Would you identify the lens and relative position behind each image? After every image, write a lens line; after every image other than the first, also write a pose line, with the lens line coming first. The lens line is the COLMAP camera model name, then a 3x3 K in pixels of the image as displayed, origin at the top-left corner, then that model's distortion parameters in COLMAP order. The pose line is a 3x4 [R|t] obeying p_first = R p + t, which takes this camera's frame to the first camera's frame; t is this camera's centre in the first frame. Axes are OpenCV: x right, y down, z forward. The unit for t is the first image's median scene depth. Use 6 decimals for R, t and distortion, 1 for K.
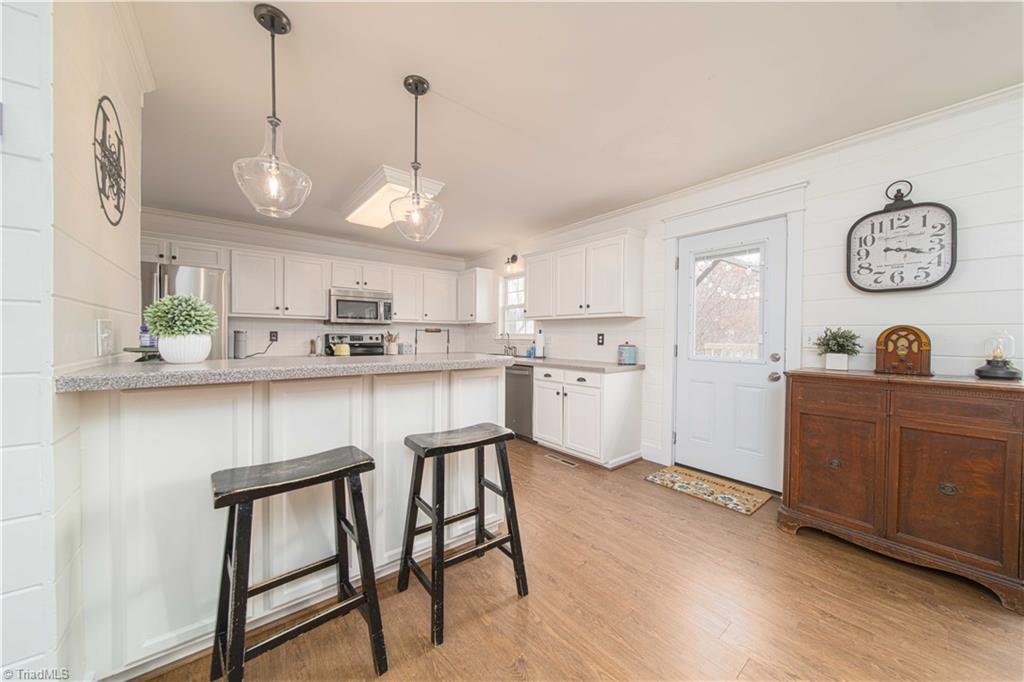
lens RADIAL K [[355.8, 0, 516.0], [0, 355.8, 341.9], [0, 0, 1]] dist [-0.002273, -0.001091]
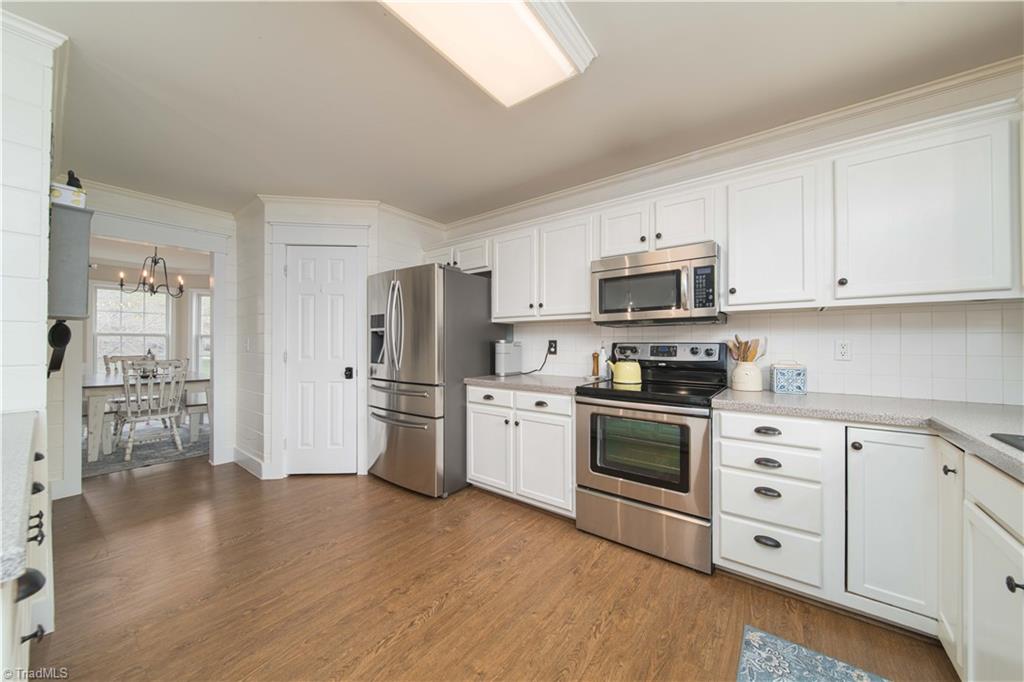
lens RADIAL K [[355.8, 0, 514.6], [0, 355.8, 339.8], [0, 0, 1]] dist [-0.002273, -0.001091]
pose [[0.248602, -0.017809, -0.968442, -0.012857], [-0.014370, 0.999653, -0.022071, -0.012465], [0.968499, 0.019403, 0.248260, 0.700849]]
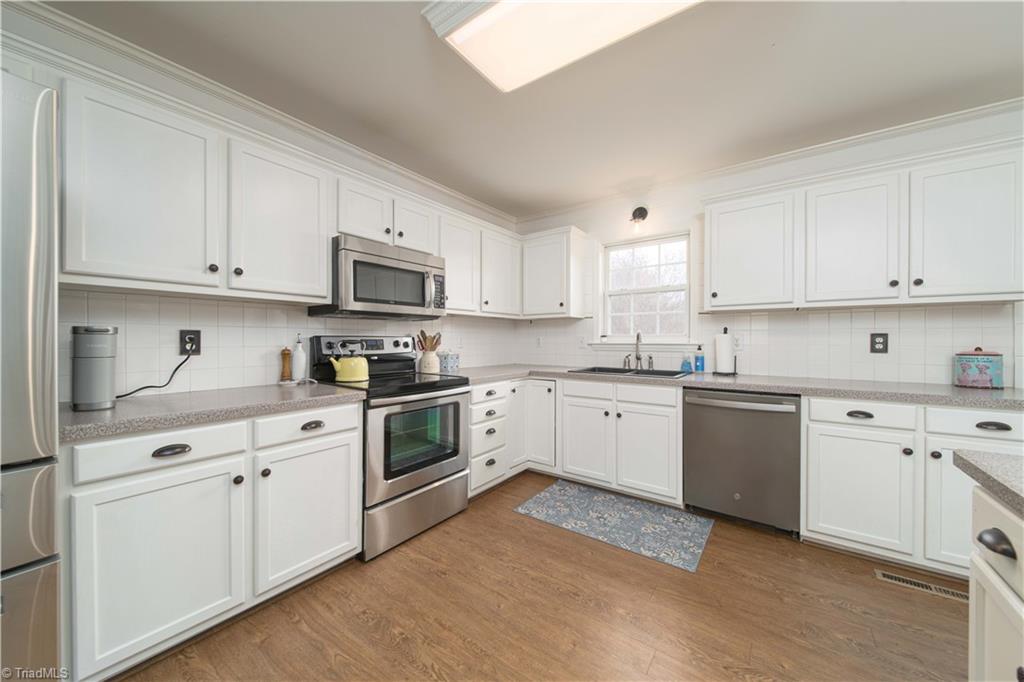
lens RADIAL K [[355.8, 0, 517.7], [0, 355.8, 340.7], [0, 0, 1]] dist [-0.002273, -0.001091]
pose [[0.967141, -0.007563, 0.254129, -0.395378], [0.009807, 0.999923, -0.007564, -0.010236], [-0.254052, 0.009808, 0.967141, 0.480573]]
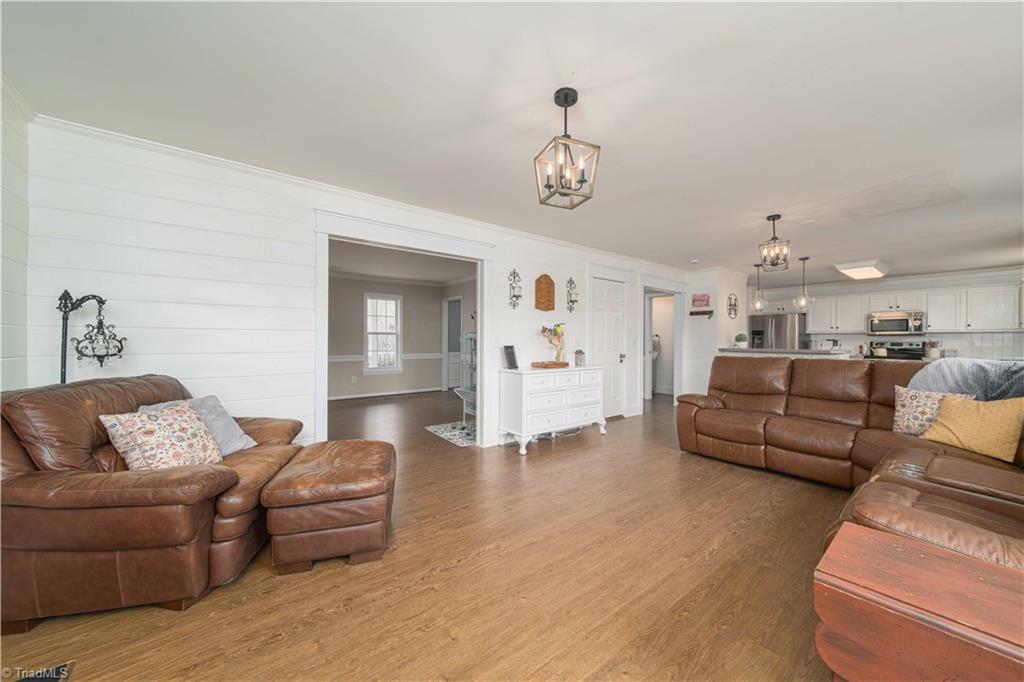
lens RADIAL K [[355.8, 0, 510.2], [0, 355.8, 339.6], [0, 0, 1]] dist [-0.002273, -0.001091]
pose [[-0.036638, -0.009899, -0.999280, 1.104123], [-0.022672, 0.999702, -0.009072, 0.019416], [0.999071, 0.022323, -0.036851, -0.548189]]
